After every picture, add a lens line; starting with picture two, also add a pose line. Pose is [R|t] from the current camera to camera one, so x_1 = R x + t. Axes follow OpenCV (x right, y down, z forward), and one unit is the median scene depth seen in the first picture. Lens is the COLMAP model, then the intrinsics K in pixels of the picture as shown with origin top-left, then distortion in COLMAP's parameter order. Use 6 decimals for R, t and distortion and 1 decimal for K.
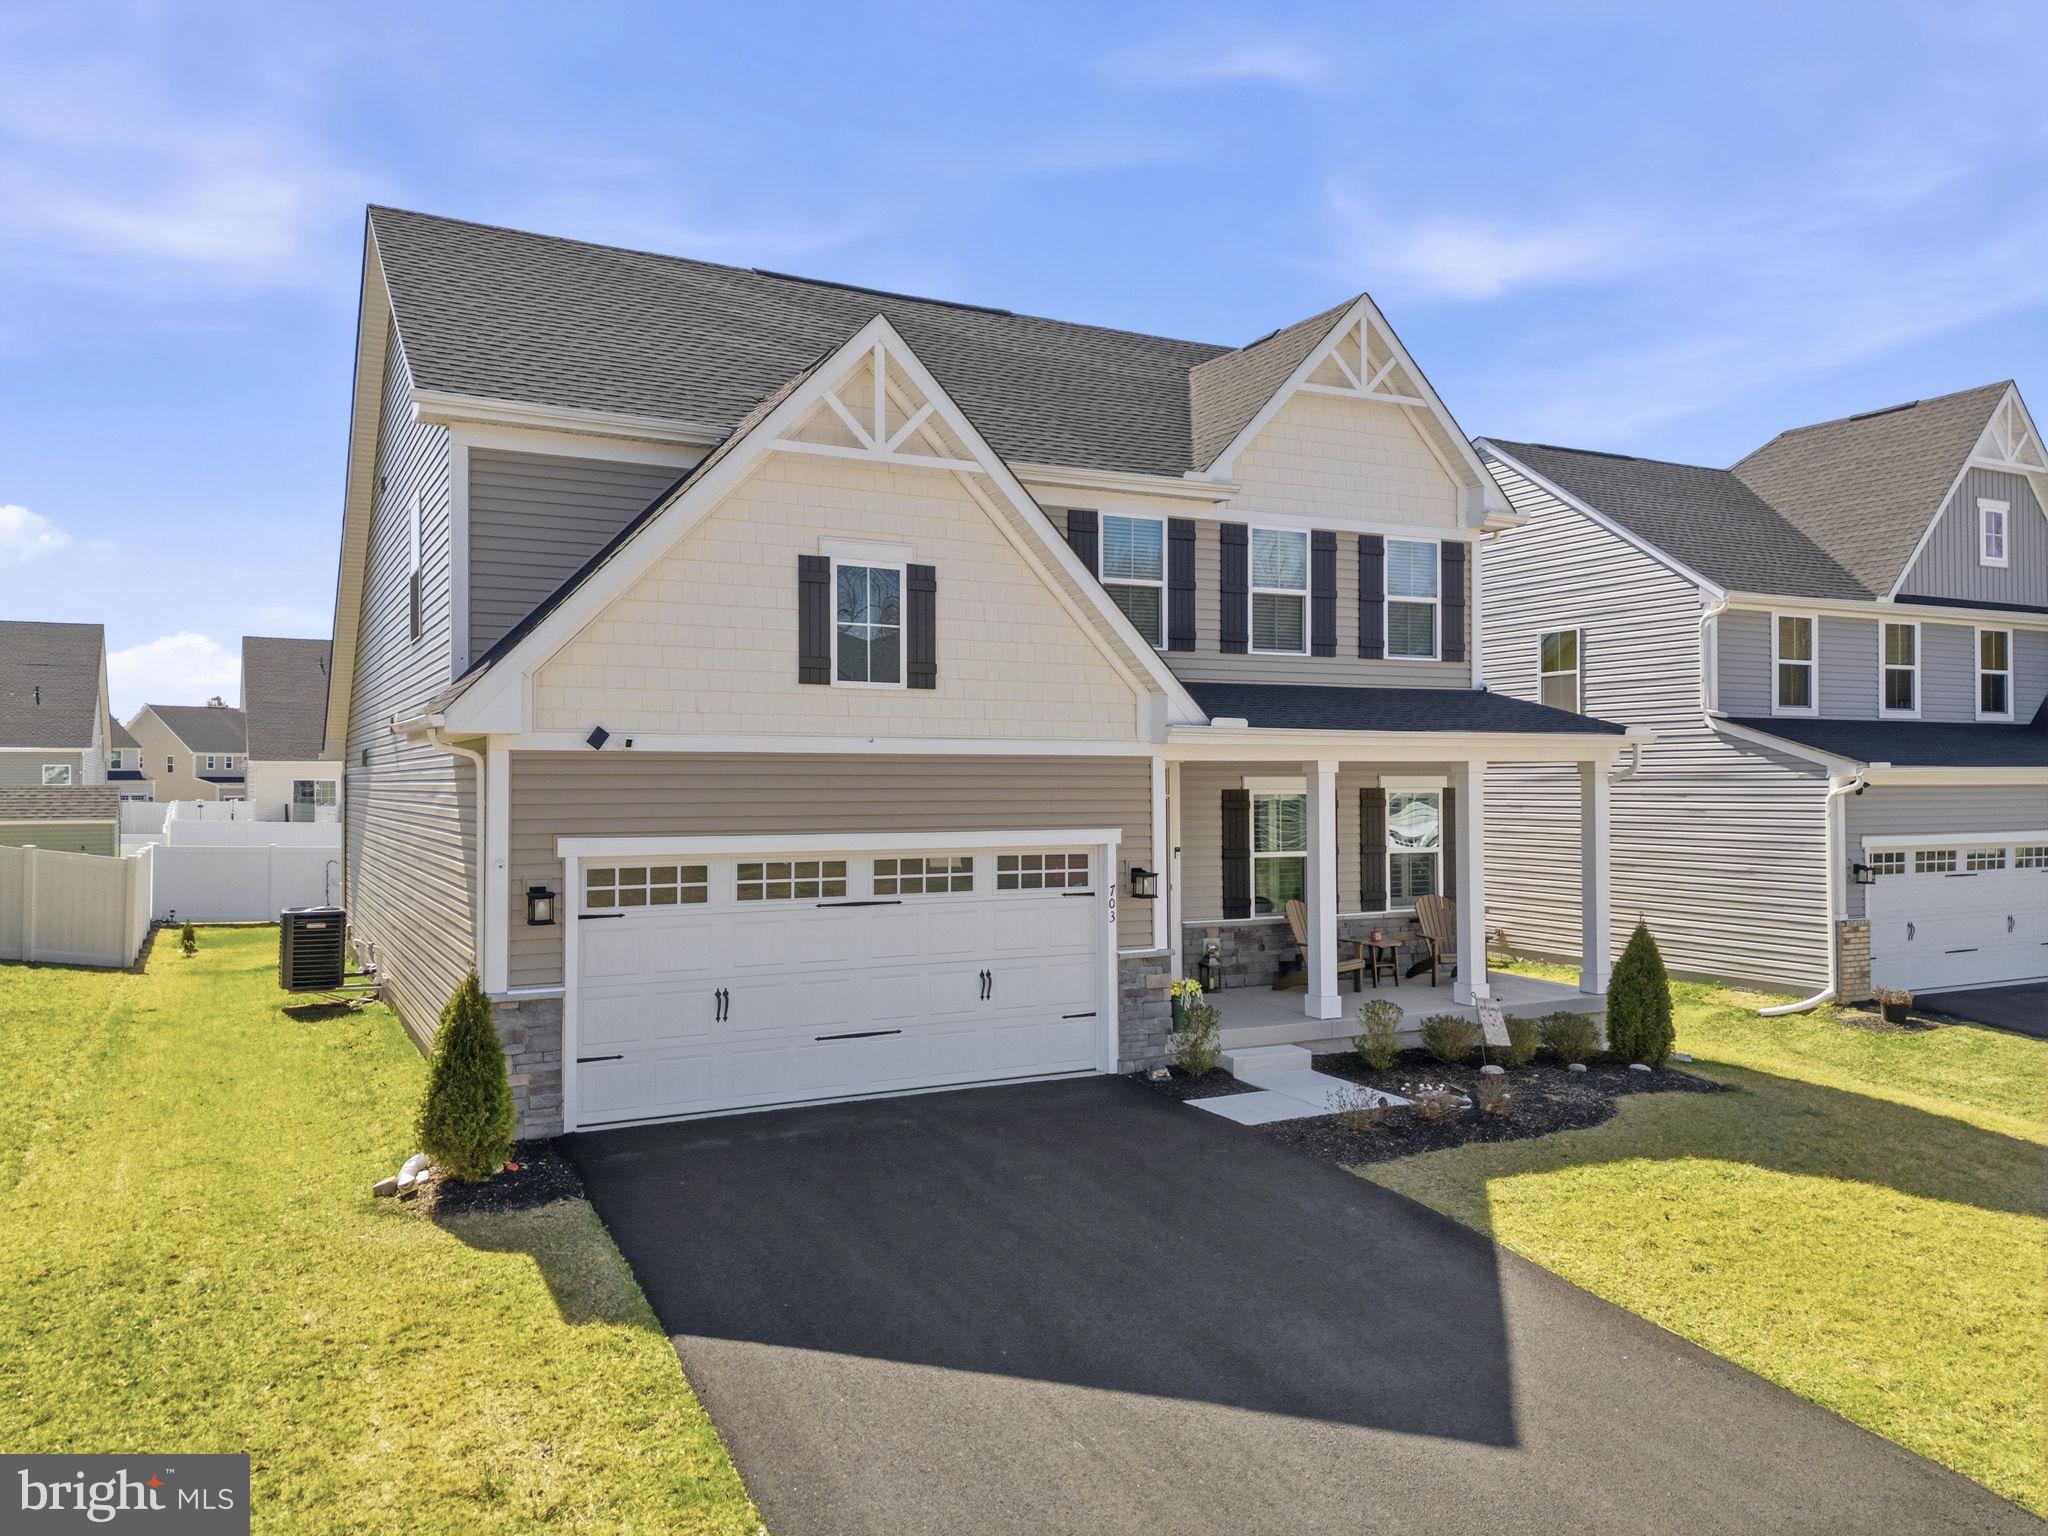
lens RADIAL K [[1501.1, 0, 1023.4], [0, 1501.1, 764.5], [0, 0, 1]] dist [0.060666, -0.047354]
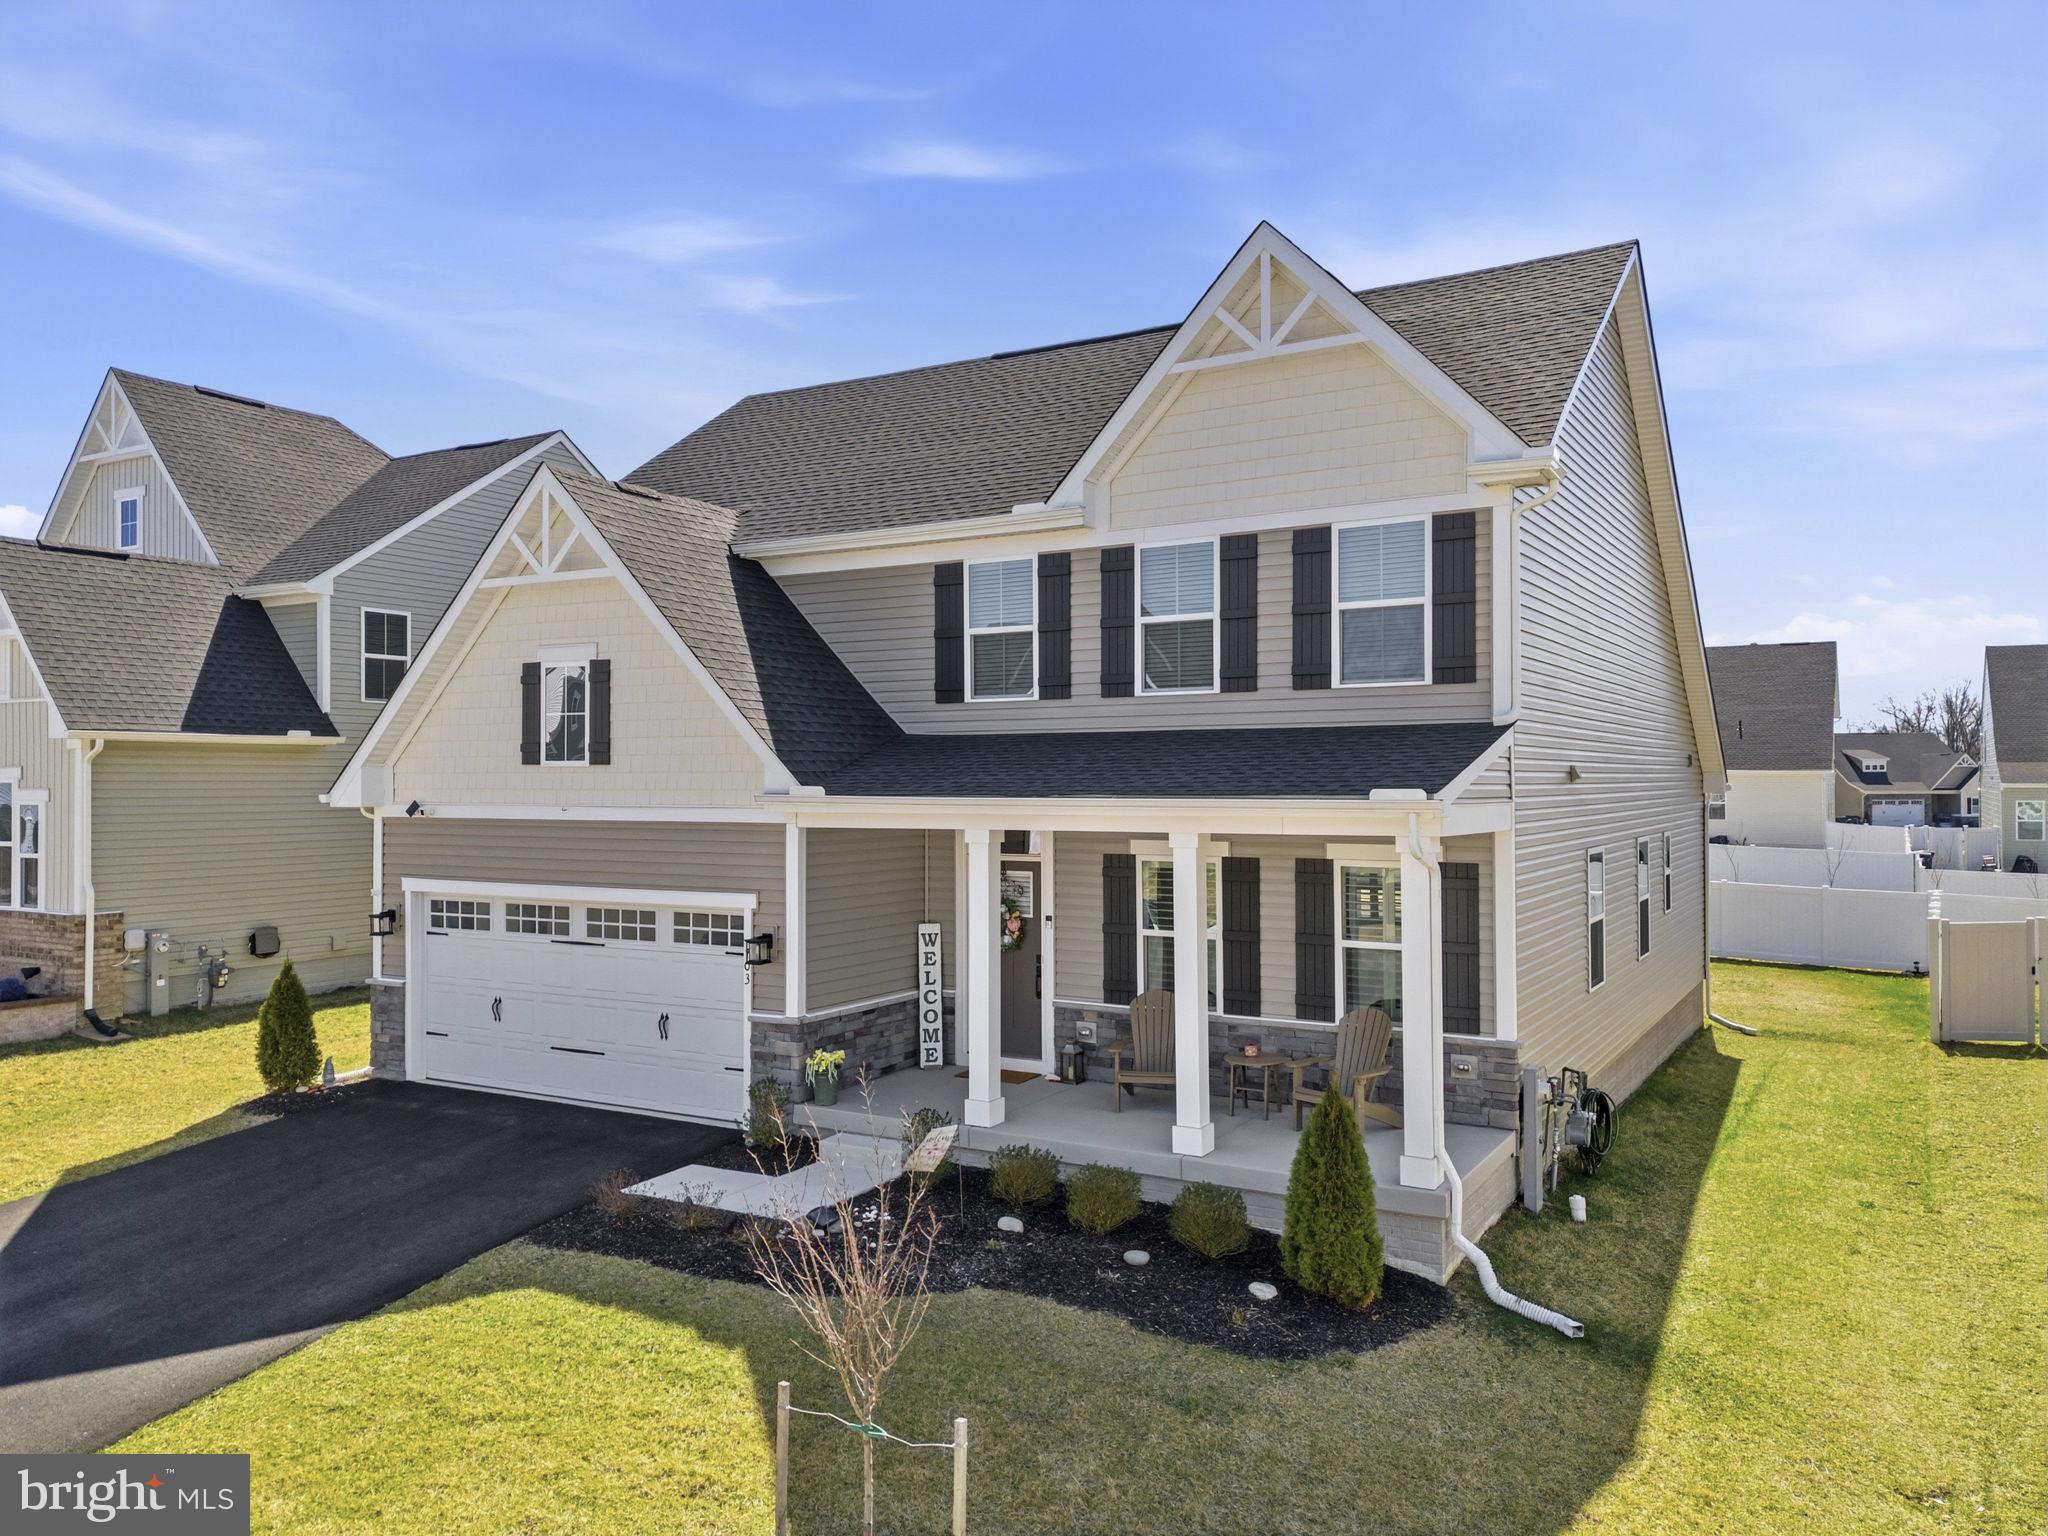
lens RADIAL K [[1501.1, 0, 1029.6], [0, 1501.1, 765.0], [0, 0, 1]] dist [0.060666, -0.047354]
pose [[0.528670, -0.005393, -0.848810, 1.048758], [0.012352, 0.999923, 0.001340, -0.045368], [0.848737, -0.011192, 0.528696, 0.620311]]
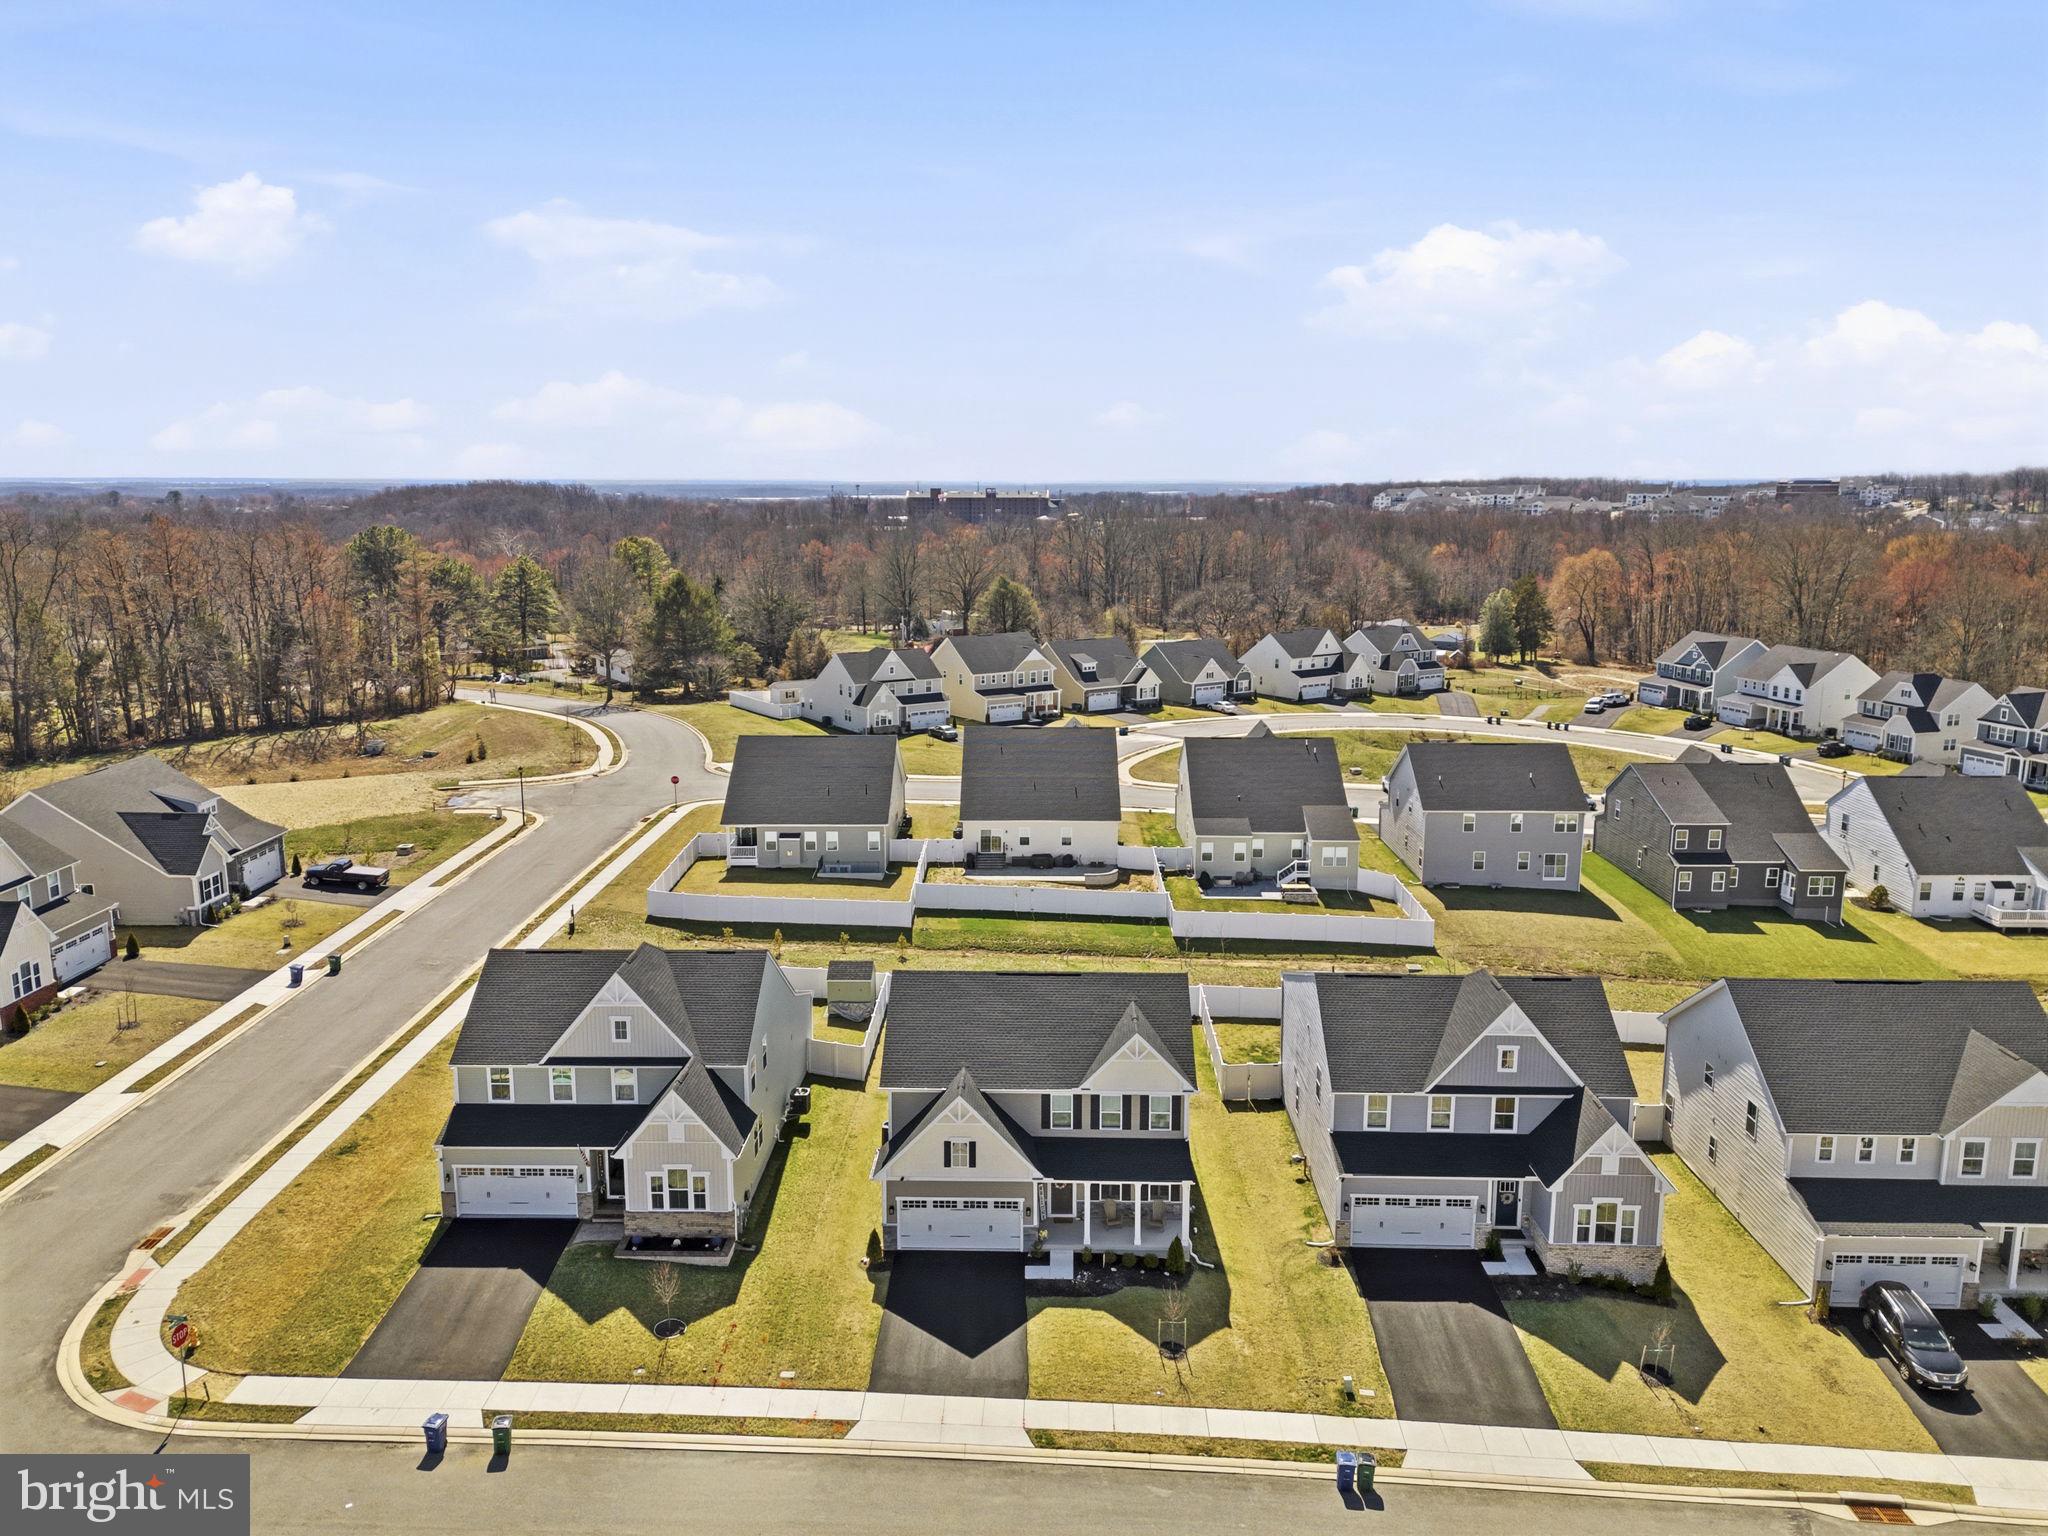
lens RADIAL K [[1501.1, 0, 1025.7], [0, 1501.1, 739.9], [0, 0, 1]] dist [0.060666, -0.047354]
pose [[0.875380, 0.087452, -0.475461, 1.992566], [0.001200, 0.983106, 0.183032, -2.020403], [0.483435, -0.160793, 0.860486, -2.467860]]
